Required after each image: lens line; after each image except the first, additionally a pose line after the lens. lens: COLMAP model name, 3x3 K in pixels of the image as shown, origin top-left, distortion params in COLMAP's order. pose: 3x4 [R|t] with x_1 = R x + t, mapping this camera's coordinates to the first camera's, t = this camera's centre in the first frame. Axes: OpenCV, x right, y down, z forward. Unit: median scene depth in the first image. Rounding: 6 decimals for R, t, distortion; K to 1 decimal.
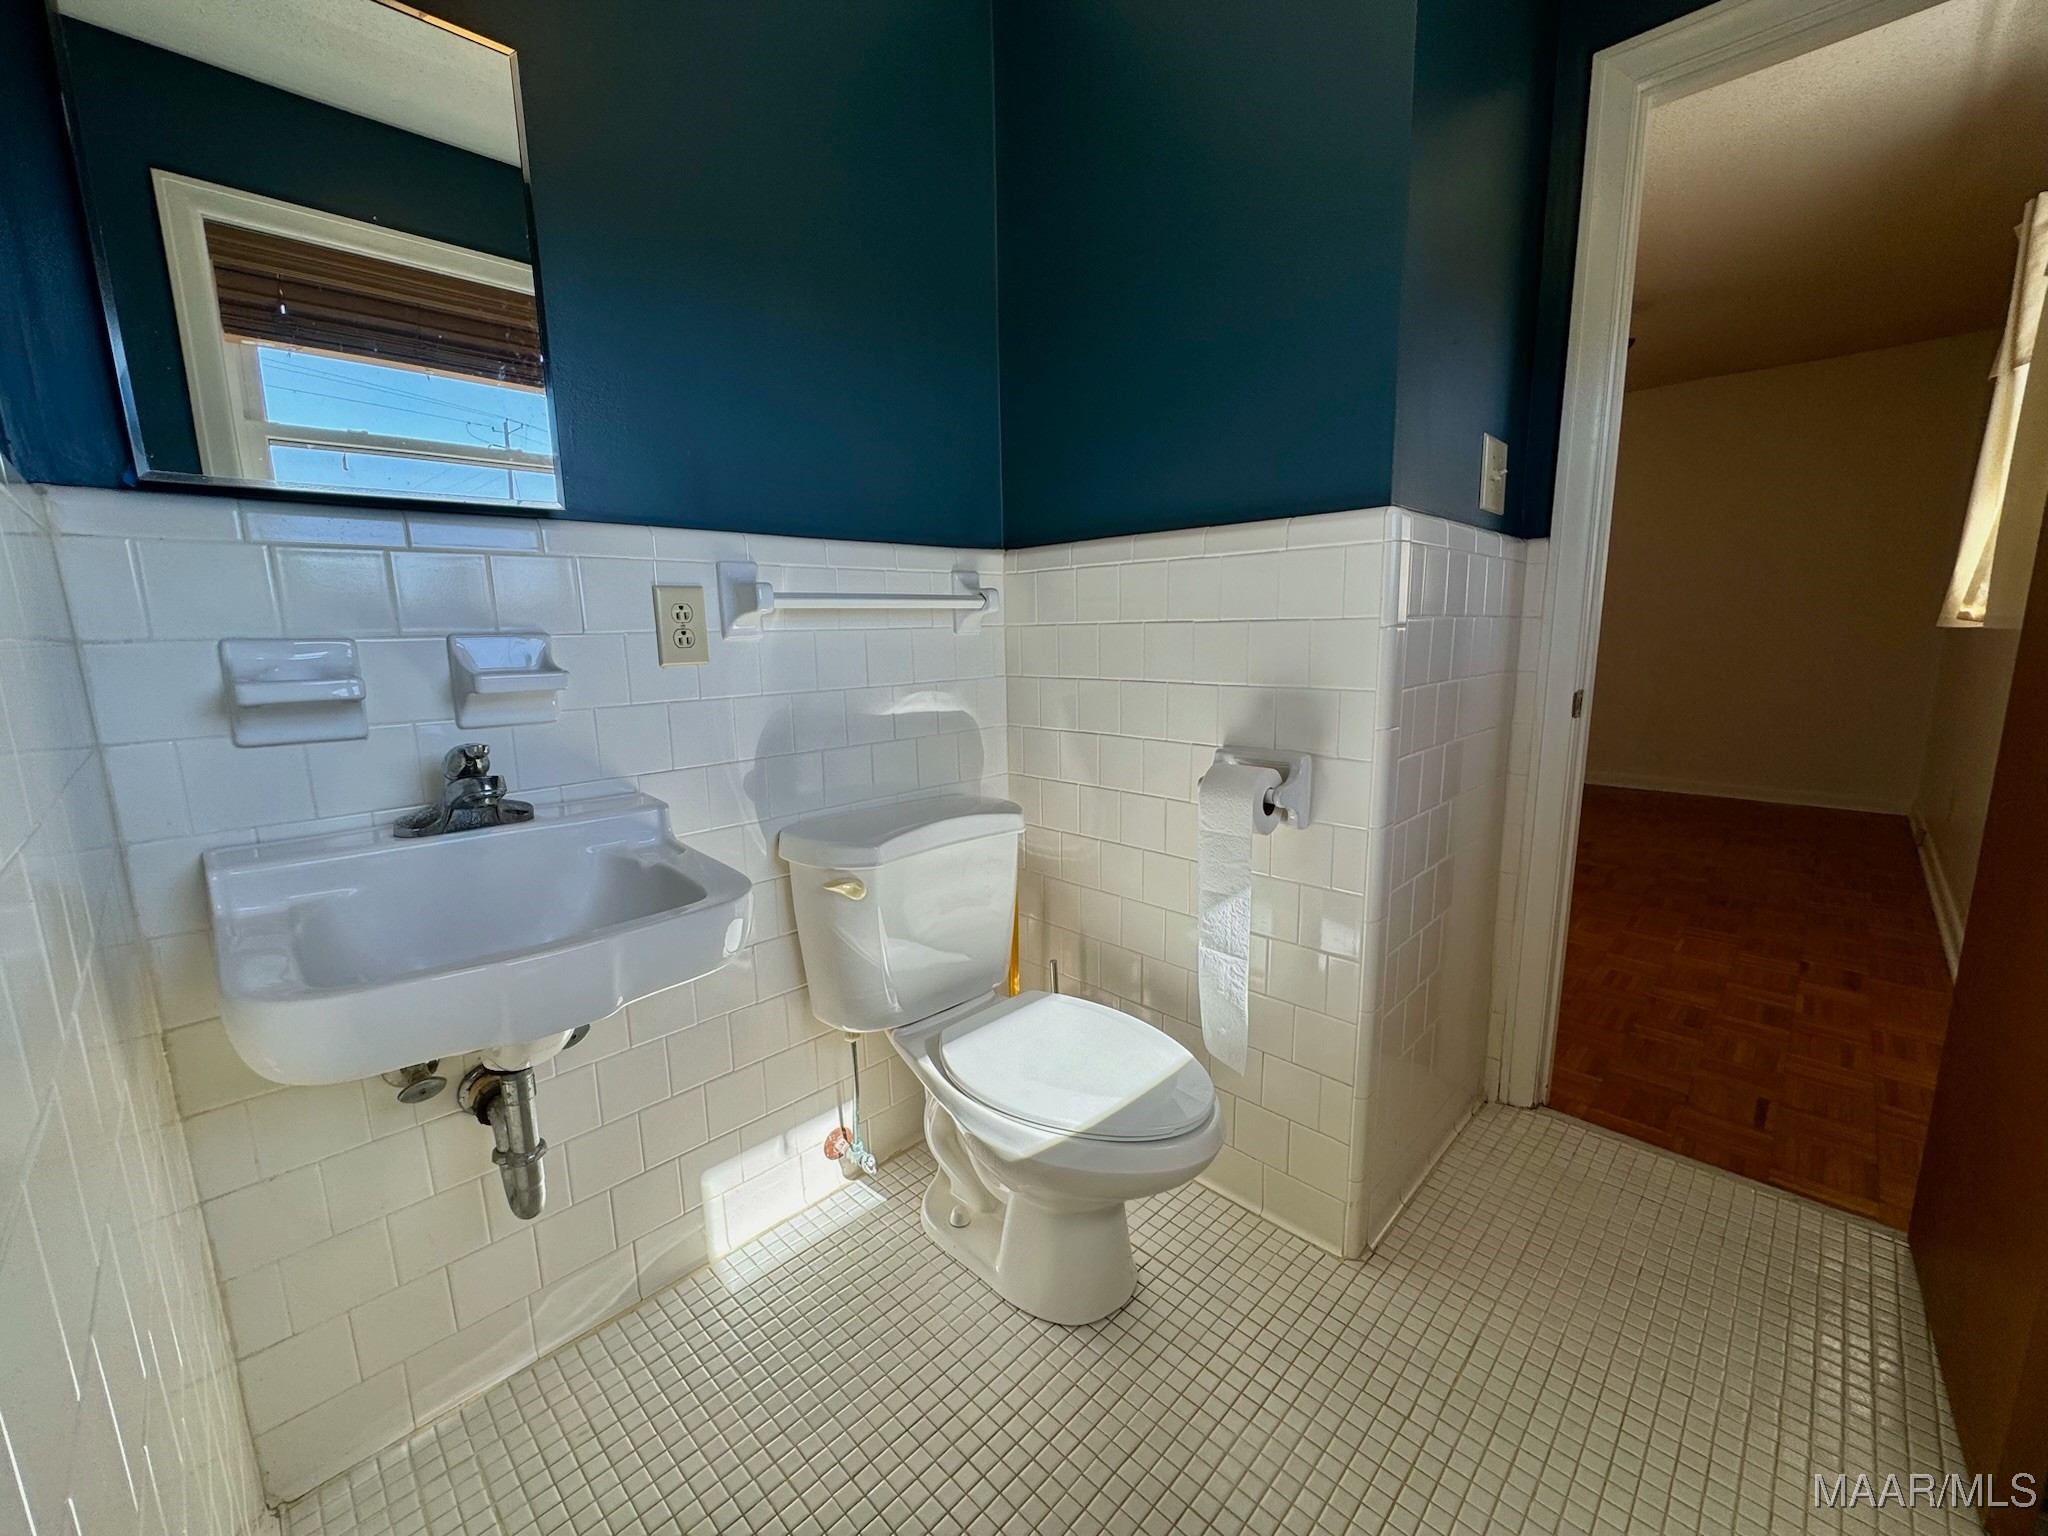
lens RADIAL K [[816.8, 0, 1024.2], [0, 816.8, 765.8], [0, 0, 1]] dist [-0.002785, 0.000198]
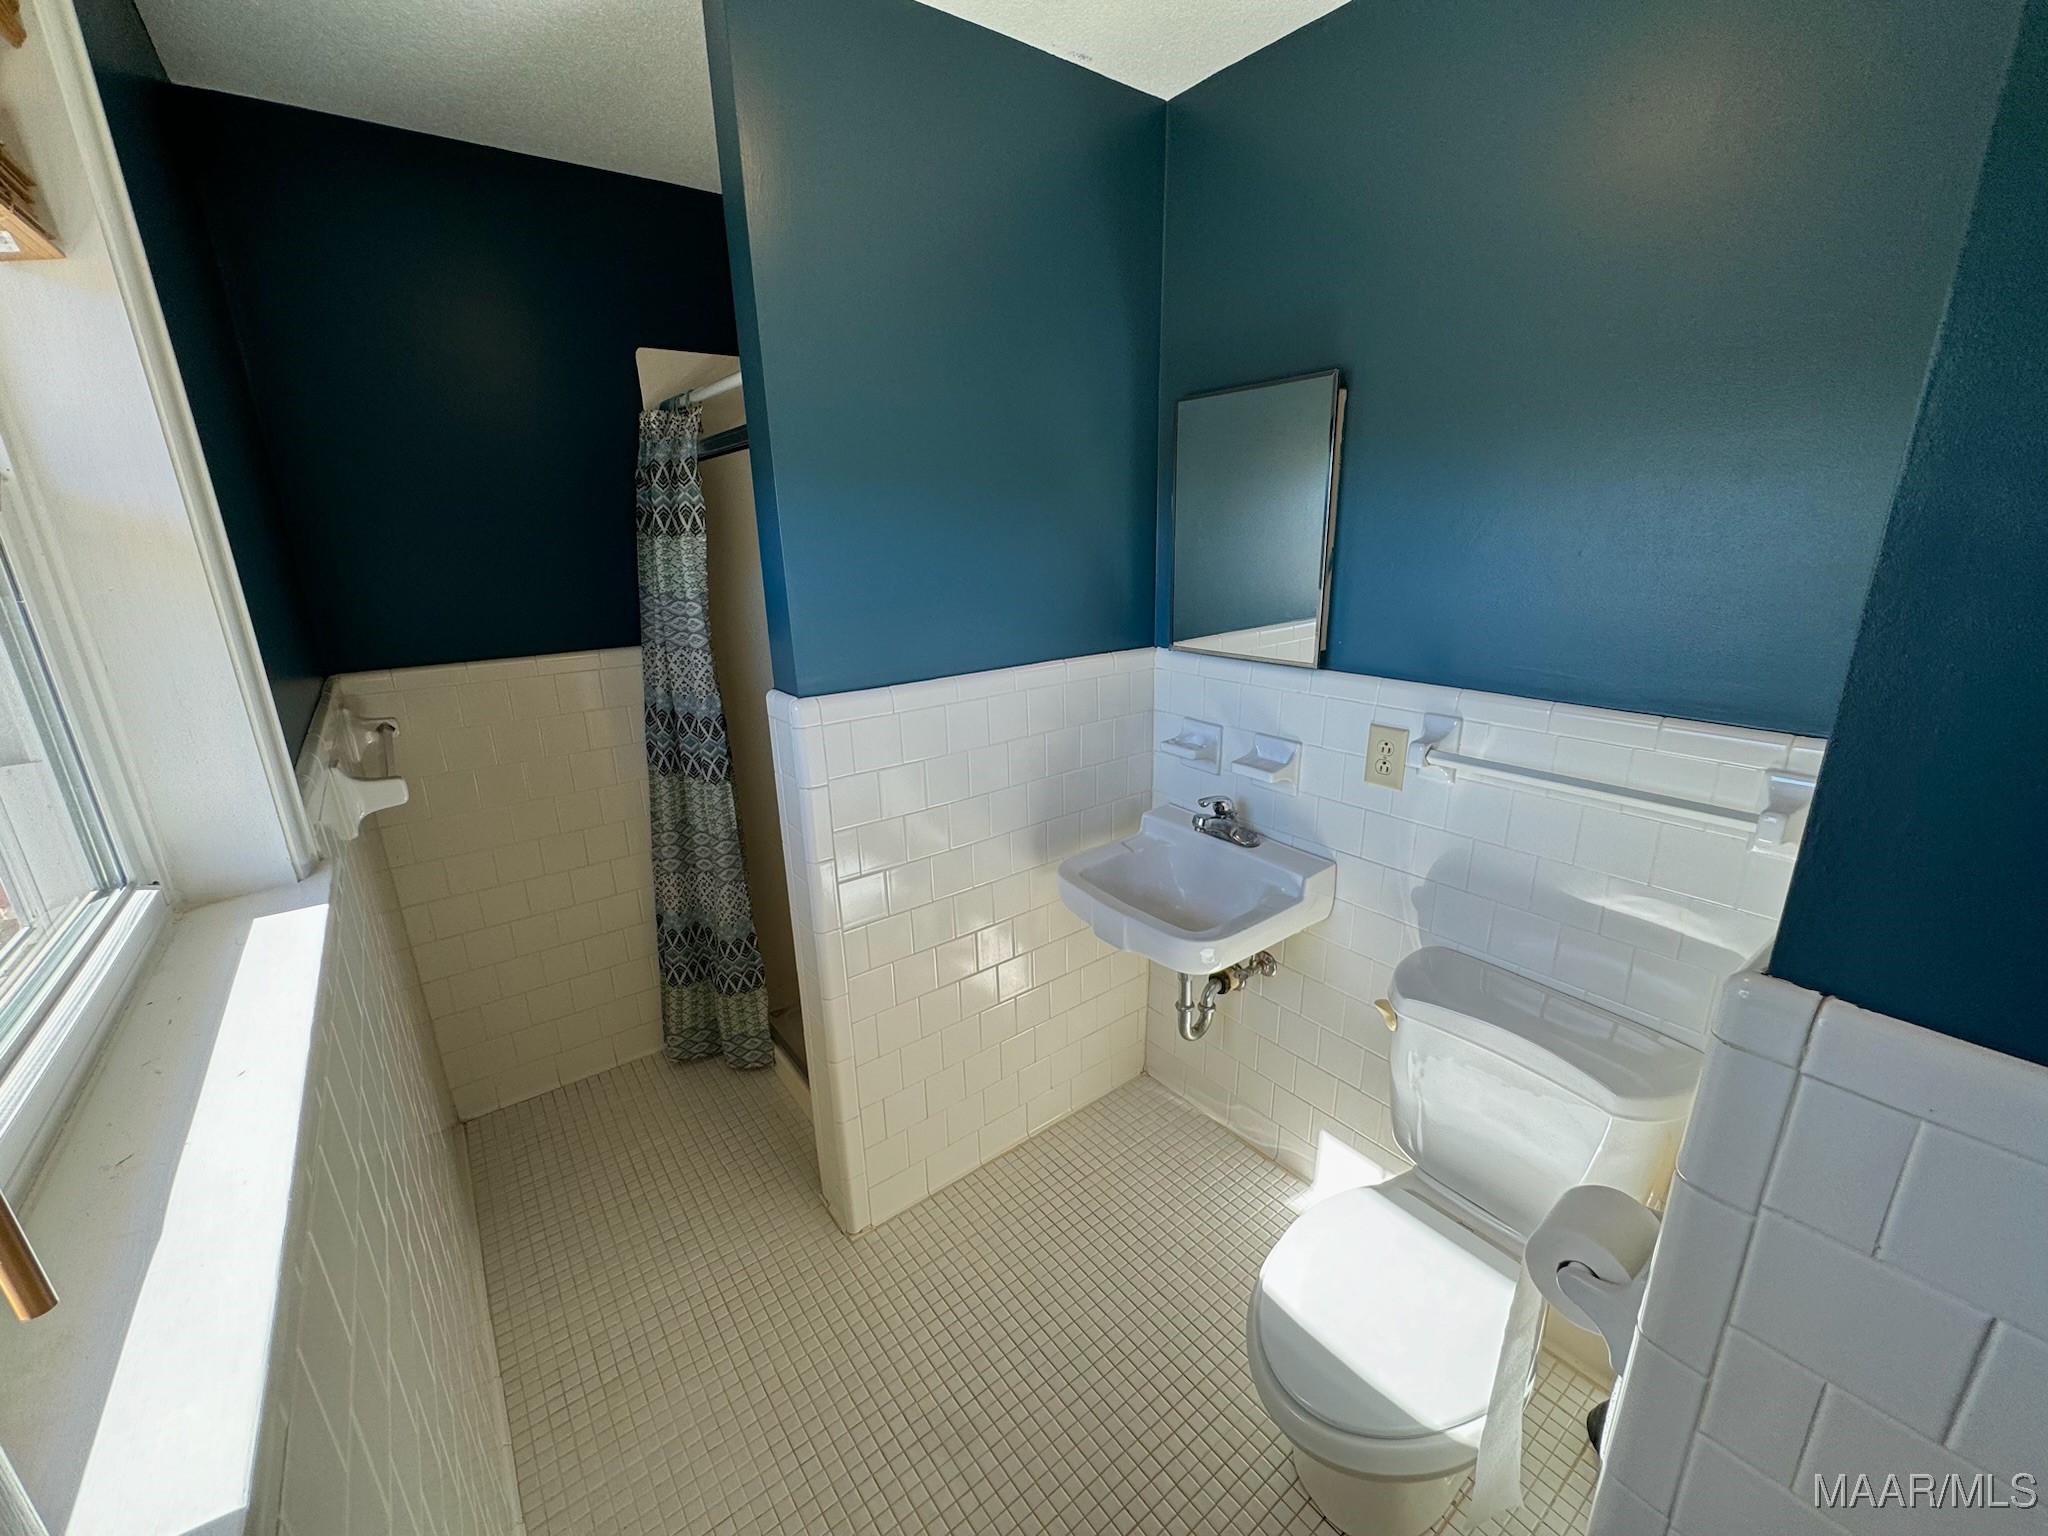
lens RADIAL K [[816.8, 0, 1026.5], [0, 816.8, 770.3], [0, 0, 1]] dist [-0.002785, 0.000198]
pose [[-0.132350, 0.310612, -0.941278, 0.838056], [-0.142605, 0.933785, 0.328191, -0.482718], [0.980891, 0.177667, -0.079292, 0.555446]]
